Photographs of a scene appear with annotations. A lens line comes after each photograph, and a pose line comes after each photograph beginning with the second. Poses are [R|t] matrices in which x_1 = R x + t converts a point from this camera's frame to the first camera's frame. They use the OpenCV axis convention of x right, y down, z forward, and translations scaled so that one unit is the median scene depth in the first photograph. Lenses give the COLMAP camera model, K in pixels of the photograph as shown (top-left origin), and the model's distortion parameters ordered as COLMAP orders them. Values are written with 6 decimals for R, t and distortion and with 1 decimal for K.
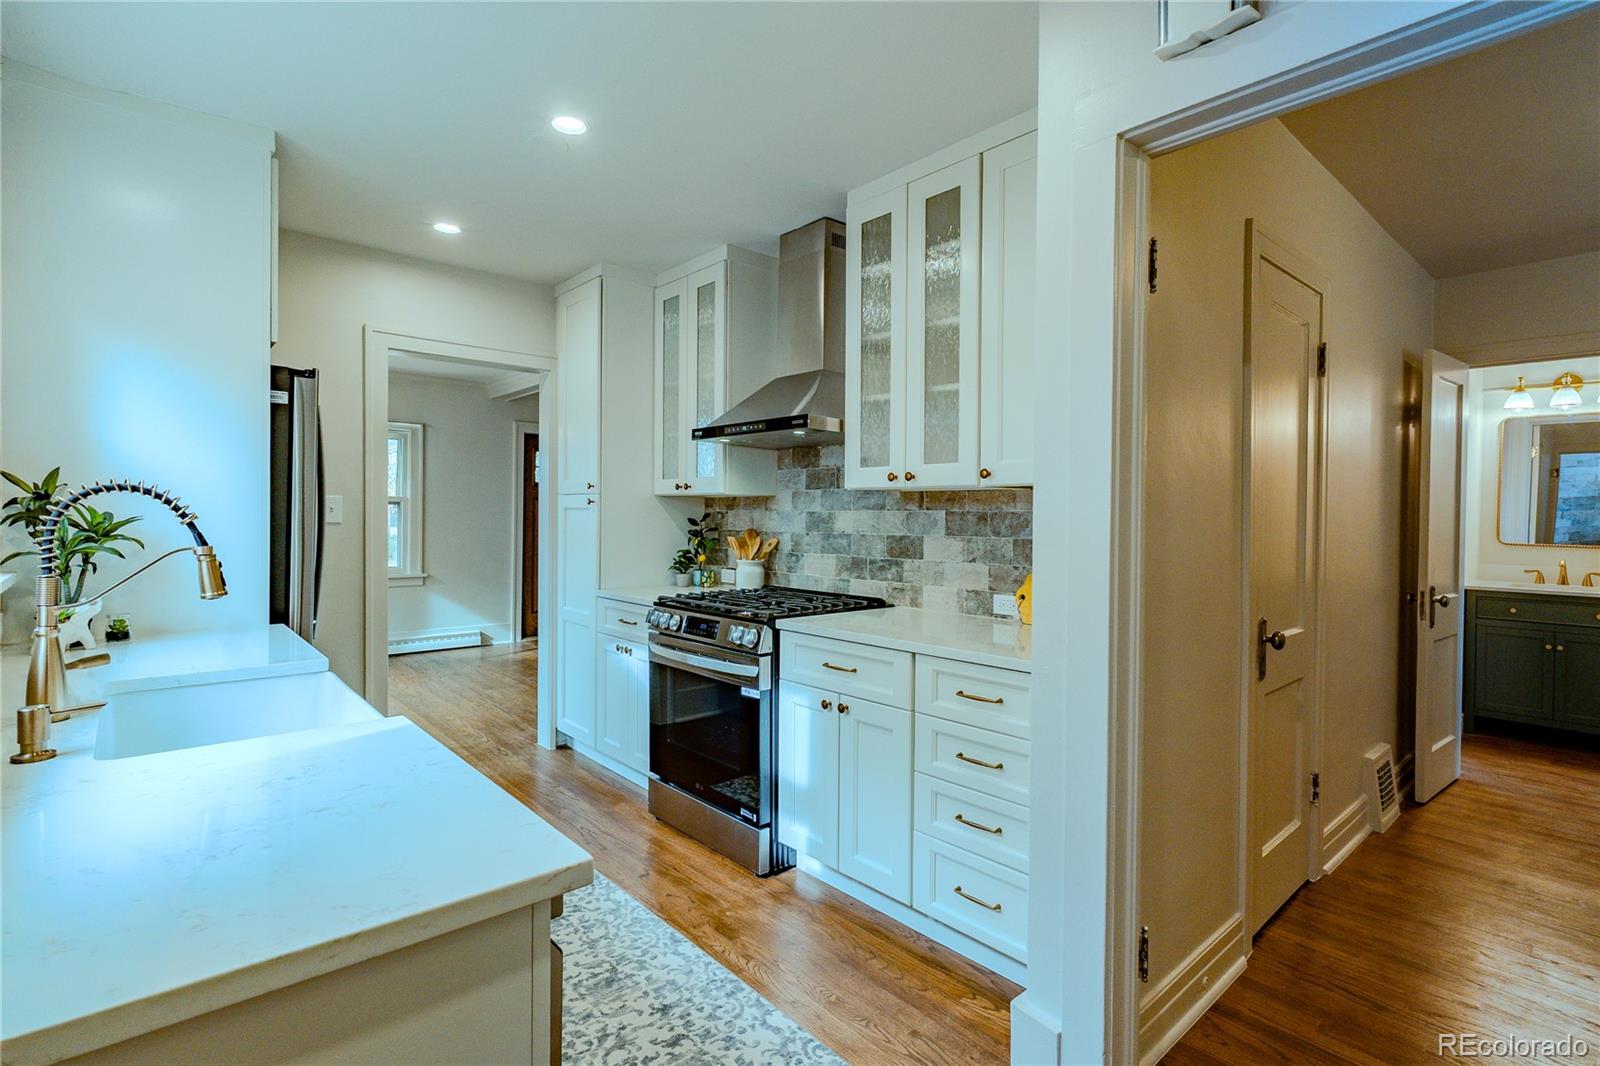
lens RADIAL K [[762.1, 0, 801.2], [0, 762.1, 523.2], [0, 0, 1]] dist [0.004736, -0.000302]
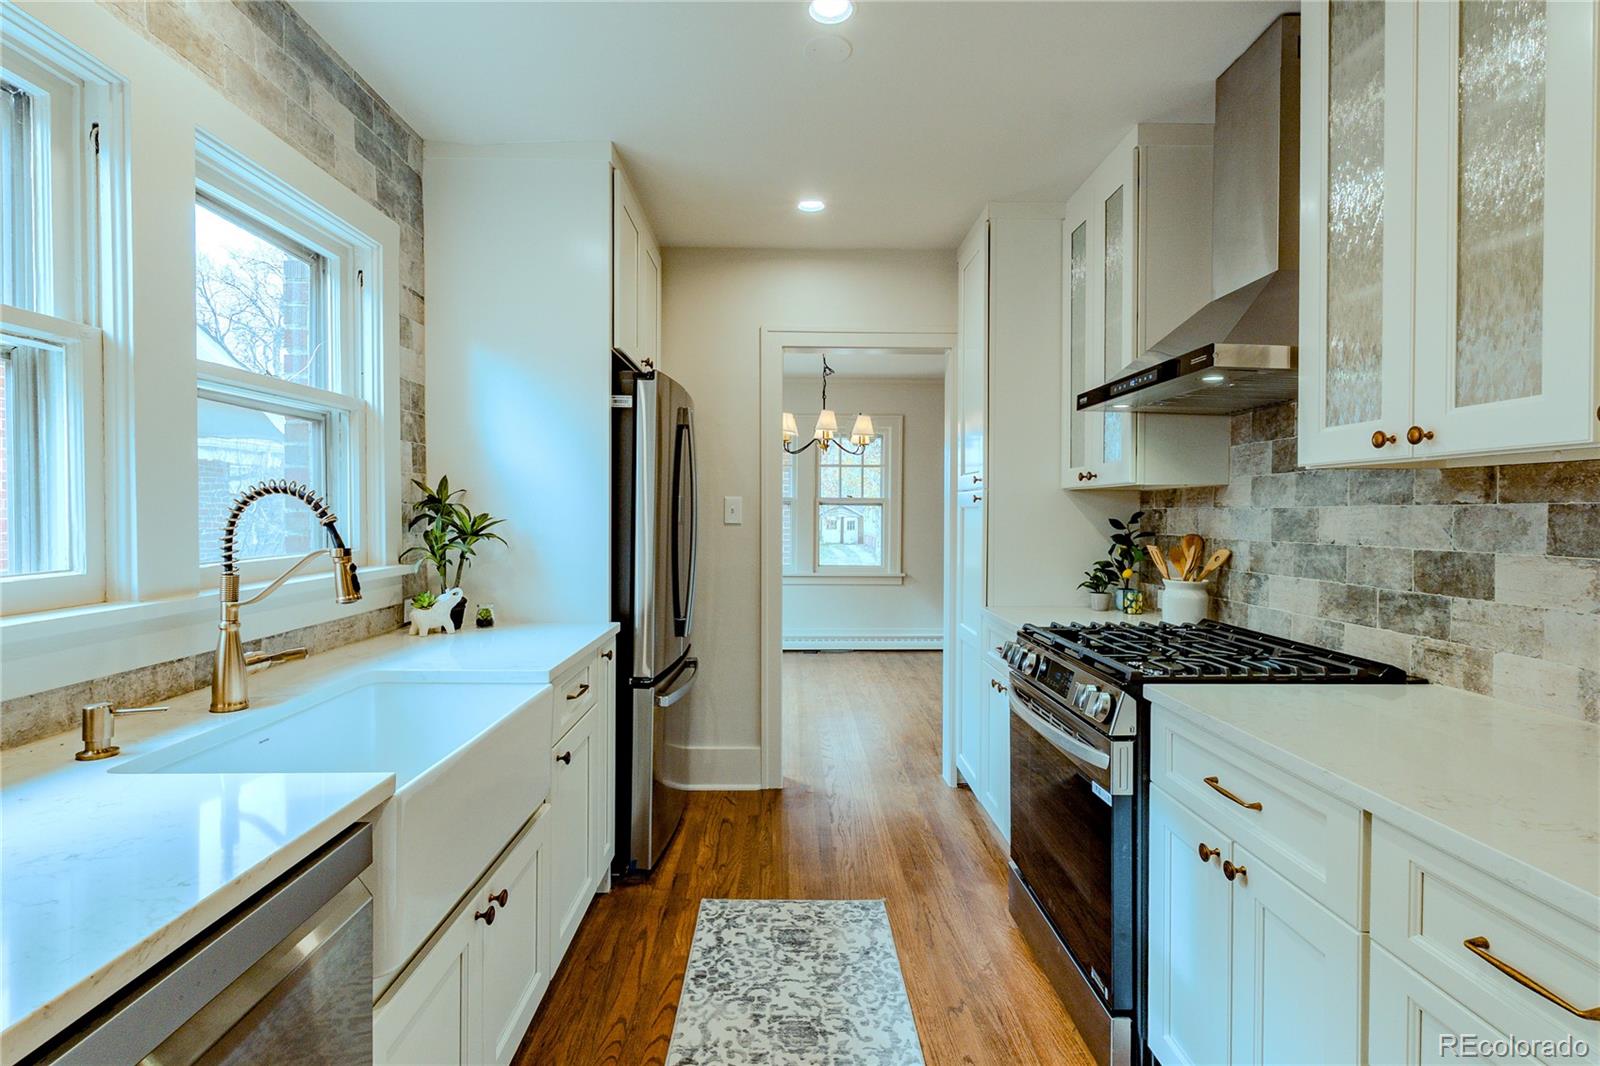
lens RADIAL K [[762.1, 0, 802.2], [0, 762.1, 522.8], [0, 0, 1]] dist [0.004736, -0.000302]
pose [[0.763829, 0.003276, -0.645410, 0.135383], [-0.004275, 0.999991, 0.000016, -0.002057], [0.645405, 0.002747, 0.763836, 0.309833]]
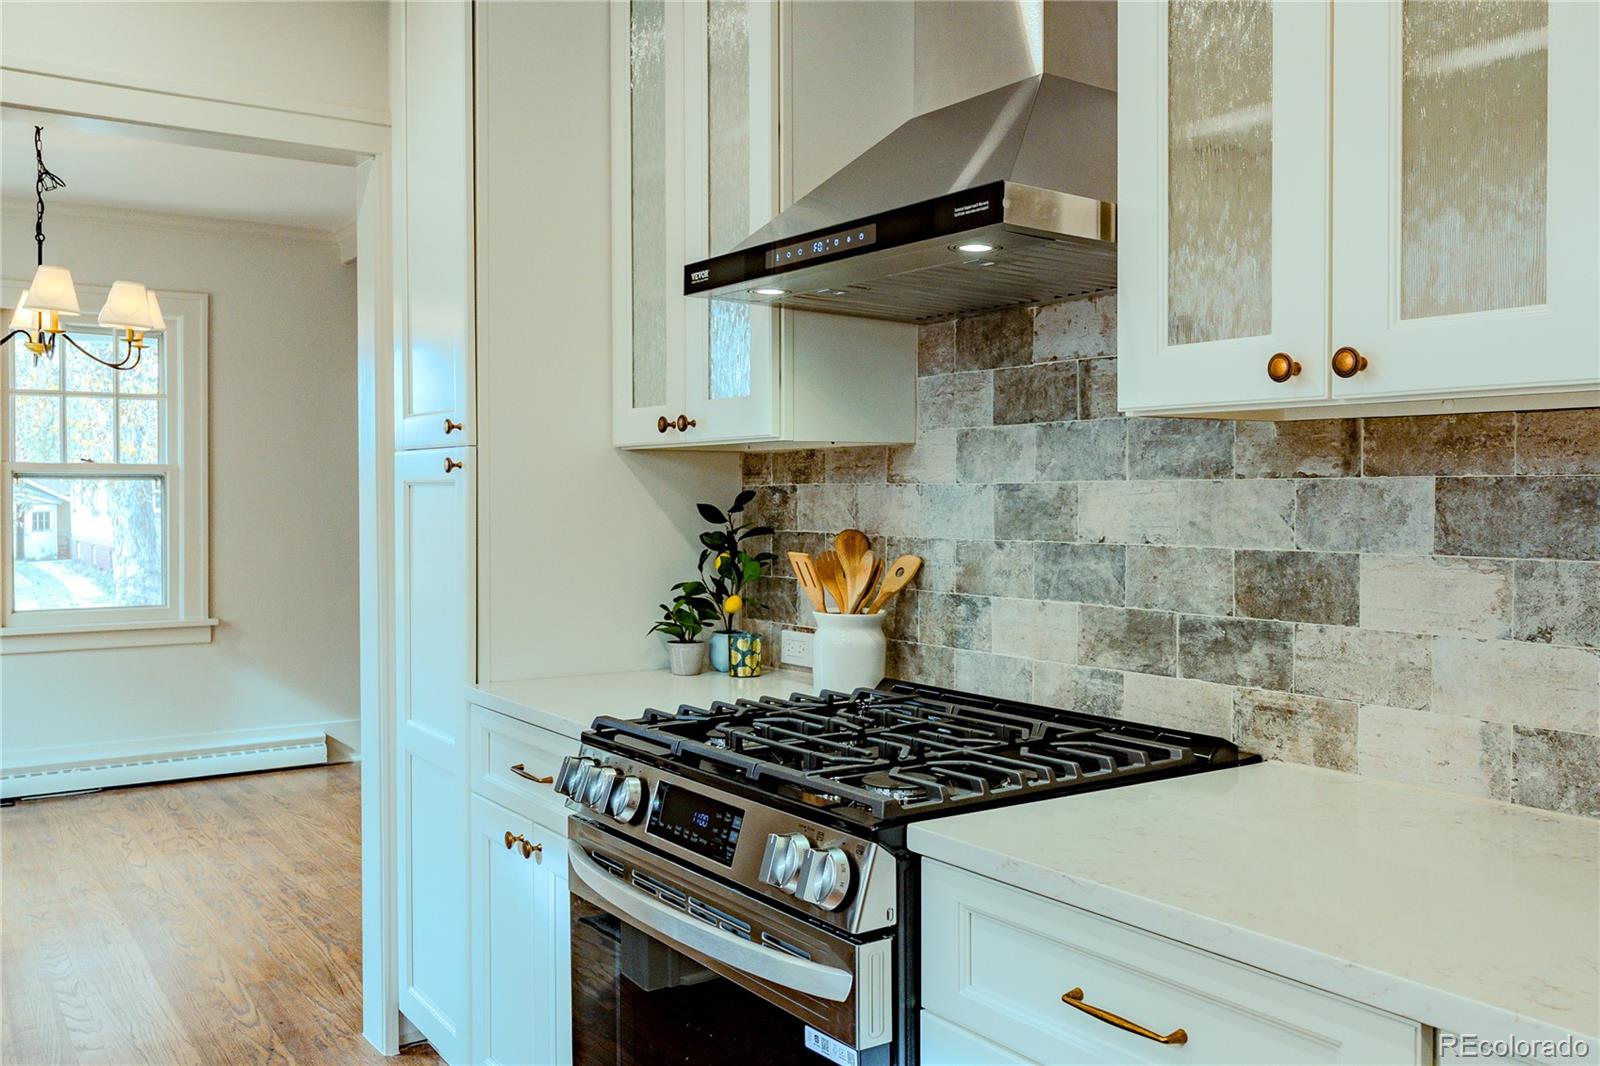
lens RADIAL K [[1371.6, 0, 800.8], [0, 1371.6, 517.8], [0, 0, 1]] dist [-0.002373, 0.001727]
pose [[0.991854, -0.007210, -0.127172, -0.003373], [0.008026, 0.999950, 0.005910, -0.004375], [0.127123, -0.006883, 0.991863, 0.376404]]
